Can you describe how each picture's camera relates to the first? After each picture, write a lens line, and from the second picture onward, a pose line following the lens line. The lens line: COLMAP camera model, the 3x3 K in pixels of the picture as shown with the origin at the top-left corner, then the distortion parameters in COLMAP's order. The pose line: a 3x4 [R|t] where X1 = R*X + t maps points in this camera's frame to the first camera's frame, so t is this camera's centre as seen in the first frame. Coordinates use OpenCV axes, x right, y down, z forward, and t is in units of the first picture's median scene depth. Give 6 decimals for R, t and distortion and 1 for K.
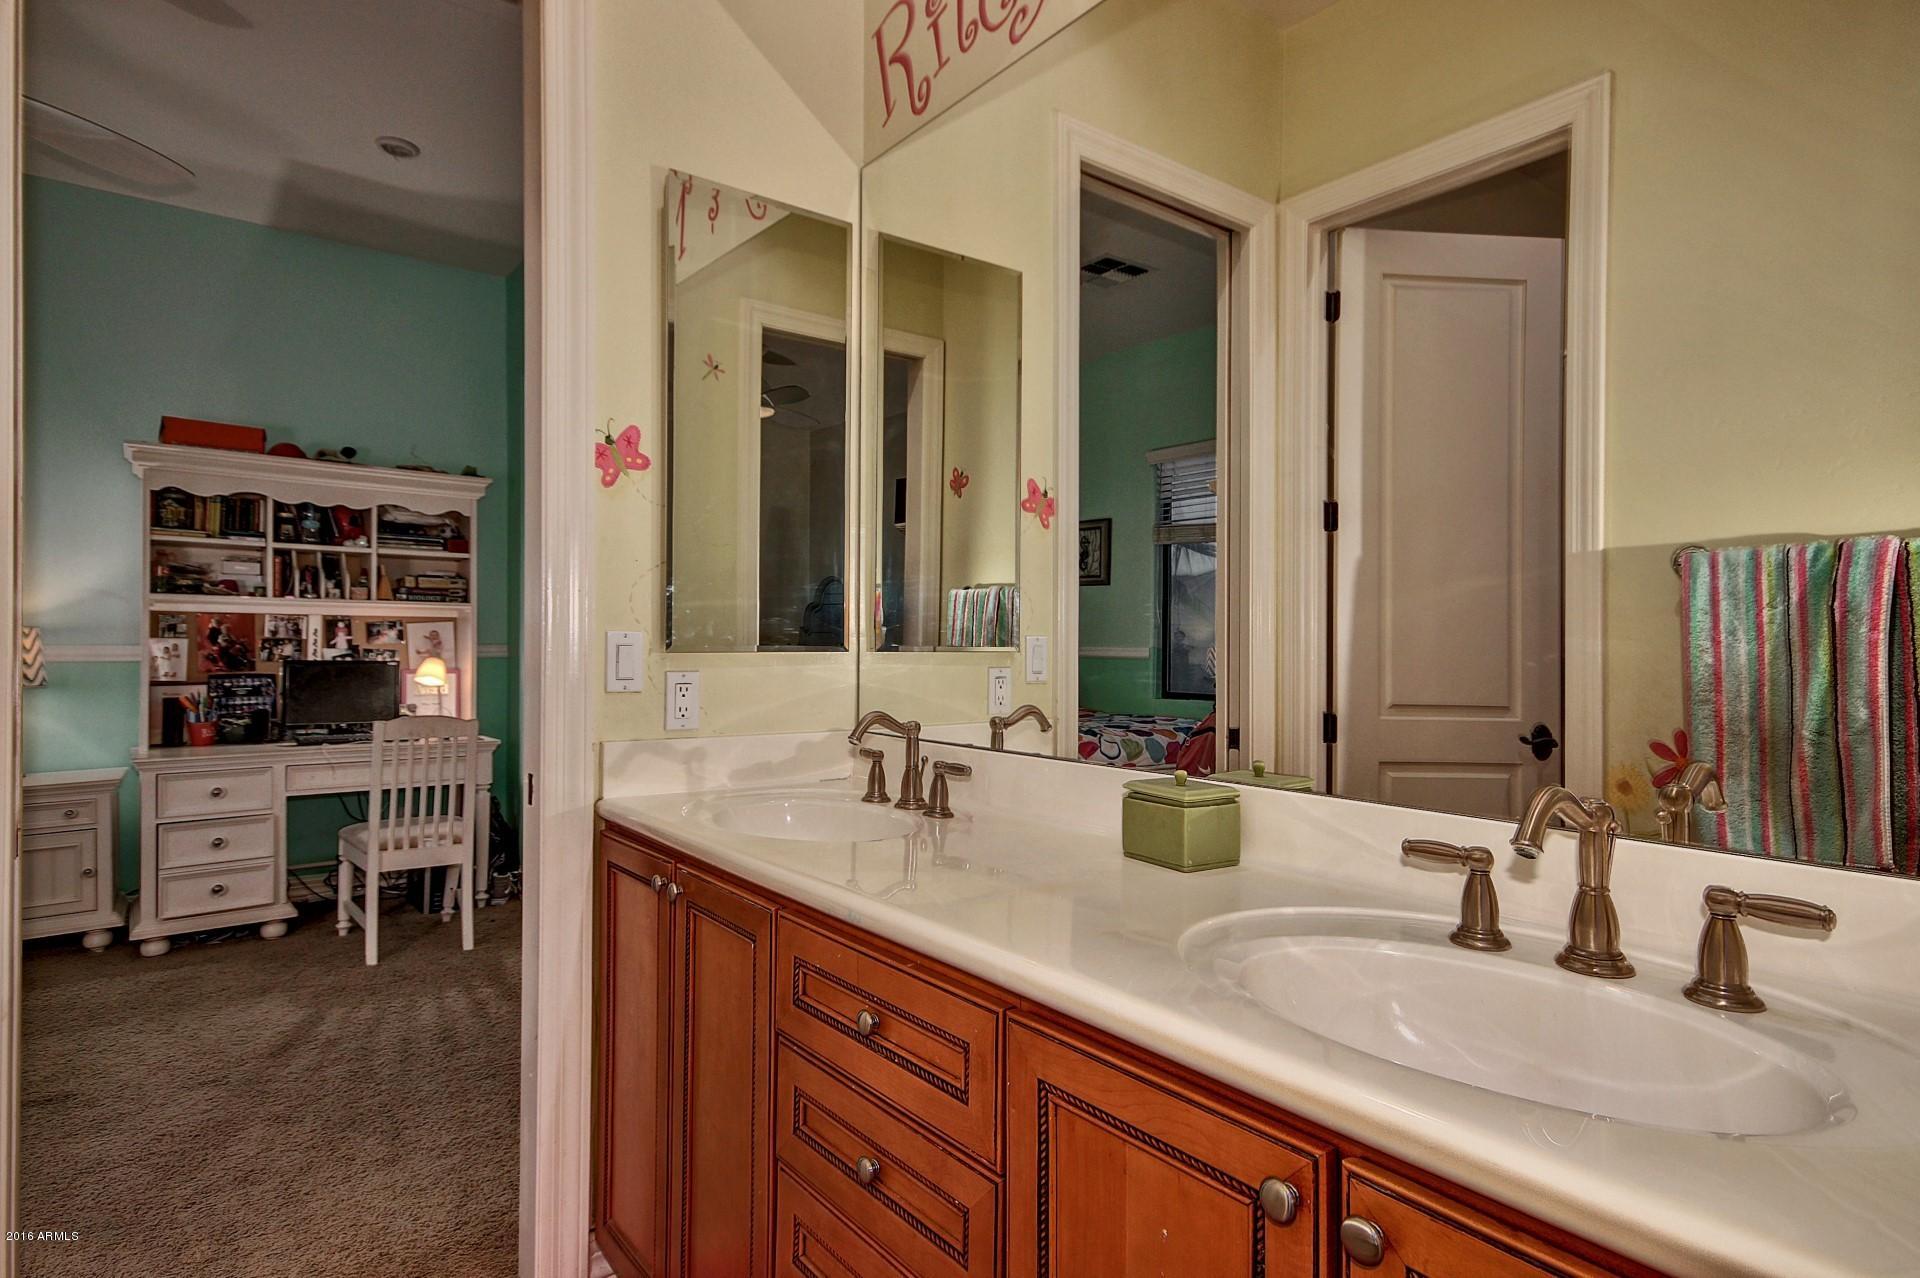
lens RADIAL K [[1020.3, 0, 960.0], [0, 1020.3, 639.0], [0, 0, 1]] dist [-0.003230, -0.000991]
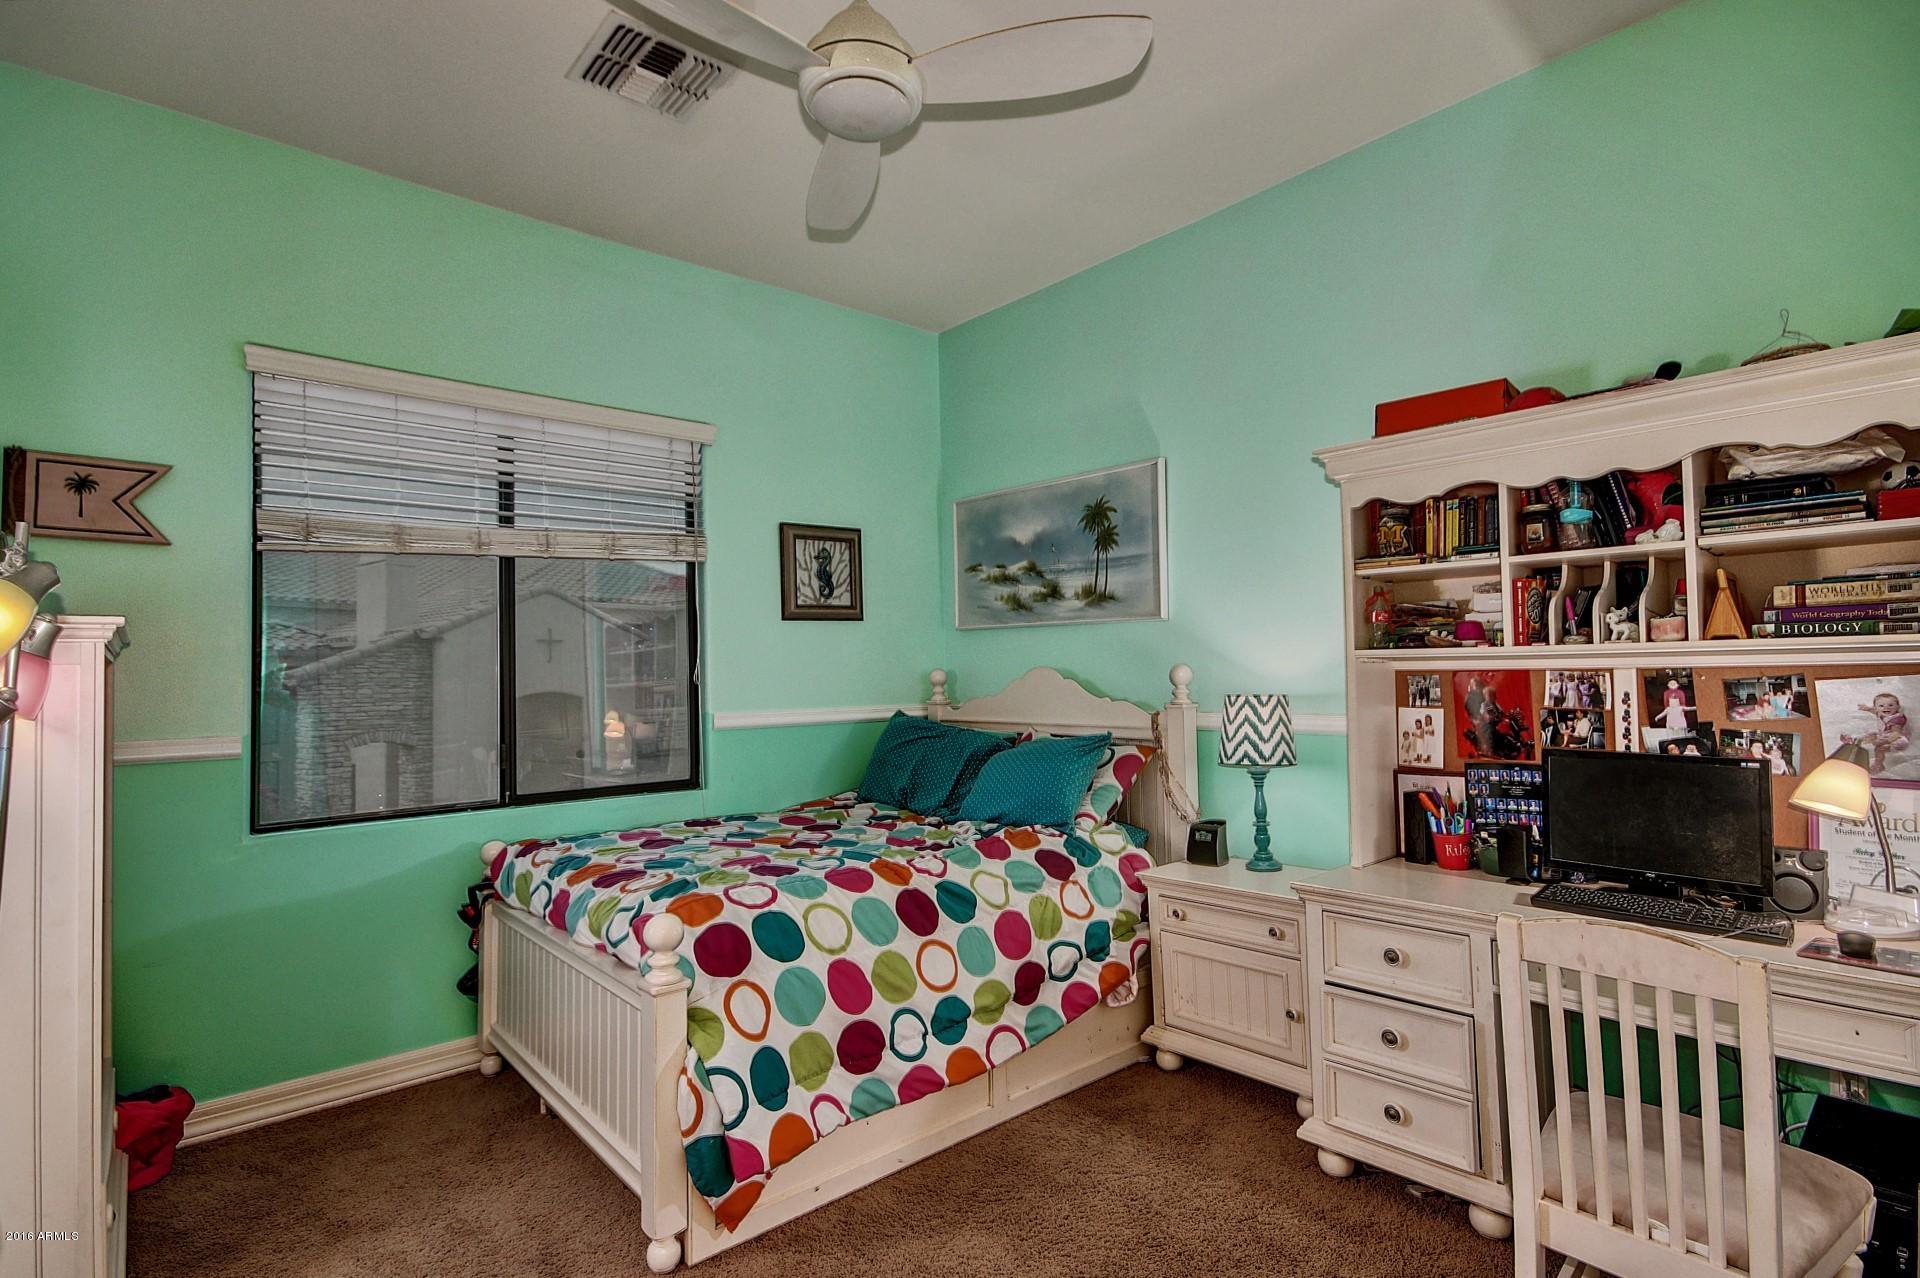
lens RADIAL K [[915.6, 0, 954.4], [0, 915.6, 653.9], [0, 0, 1]] dist [0.023175, -0.020765]
pose [[0.053613, -0.028775, -0.998147, -0.135977], [0.026420, 0.999276, -0.027388, -0.028318], [0.998212, -0.024903, 0.054334, 0.606330]]
